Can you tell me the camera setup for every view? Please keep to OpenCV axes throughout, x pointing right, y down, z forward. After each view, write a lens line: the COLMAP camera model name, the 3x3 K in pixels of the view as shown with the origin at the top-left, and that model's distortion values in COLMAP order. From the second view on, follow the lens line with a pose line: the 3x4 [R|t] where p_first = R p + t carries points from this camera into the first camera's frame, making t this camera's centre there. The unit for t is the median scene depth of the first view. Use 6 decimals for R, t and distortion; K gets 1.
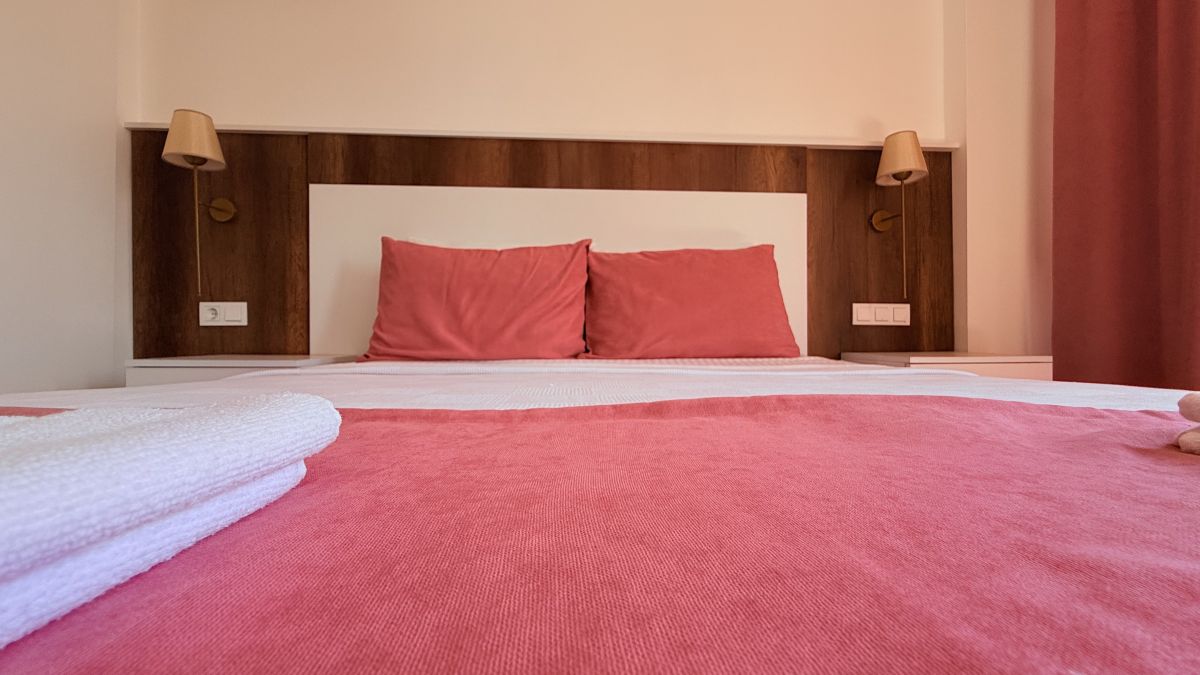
lens RADIAL K [[481.5, 0, 596.2], [0, 481.5, 336.4], [0, 0, 1]] dist [0.000885, 0.000276]
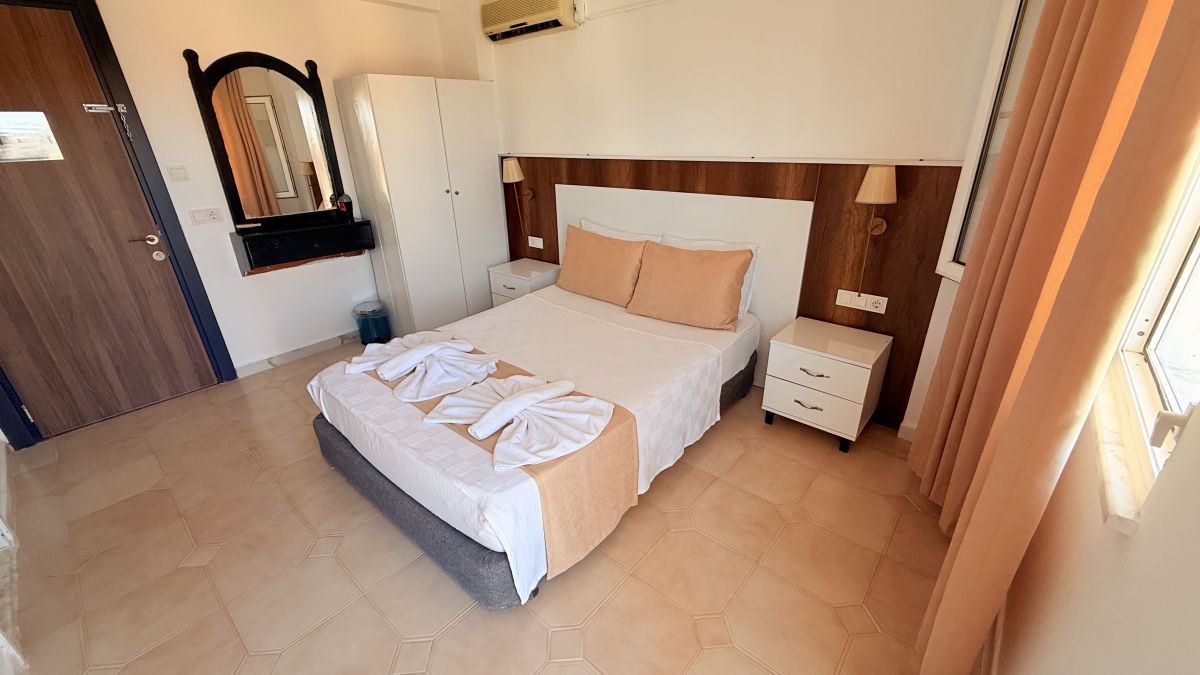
lens RADIAL K [[482.3, 0, 598.6], [0, 482.3, 335.1], [0, 0, 1]] dist [-0.000440, 0.000129]
pose [[0.707410, 0.256893, -0.658465, 1.047374], [0.006329, 0.929271, 0.369345, -0.477603], [0.706775, -0.265446, 0.655750, -0.392142]]
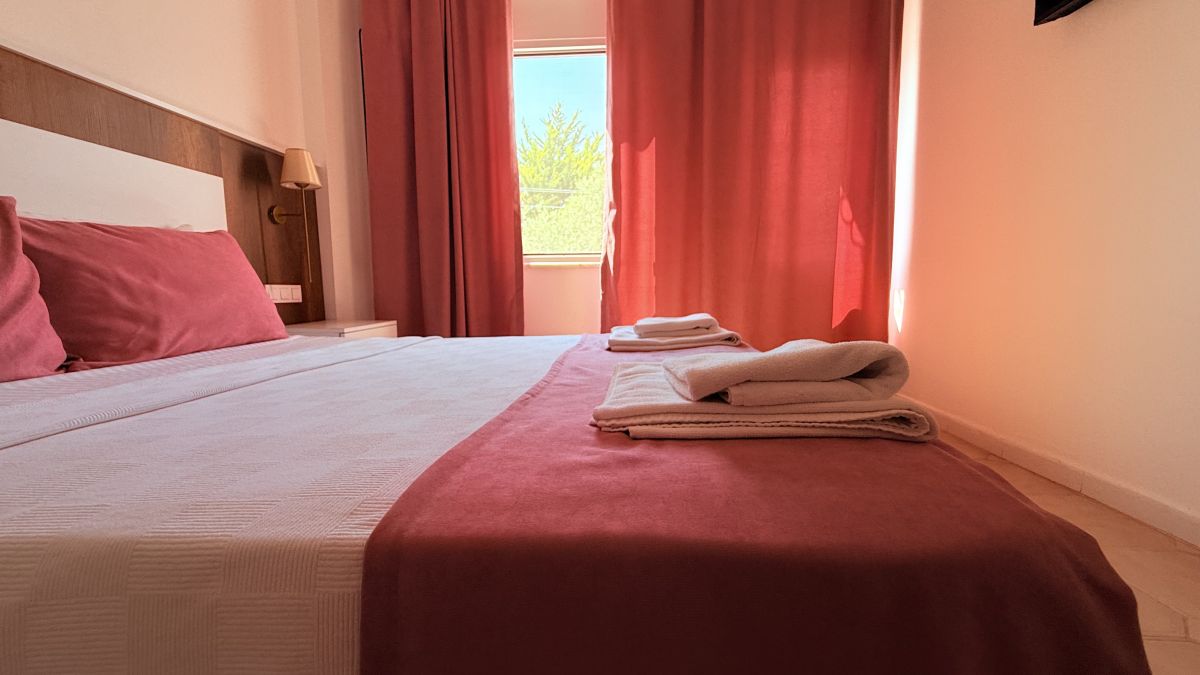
lens RADIAL K [[481.5, 0, 596.2], [0, 481.5, 336.4], [0, 0, 1]] dist [0.000885, 0.000276]
pose [[0.125554, -0.104558, 0.986562, -0.554221], [0.007389, 0.994502, 0.104459, -0.065025], [-0.992059, -0.005825, 0.125636, 0.078111]]
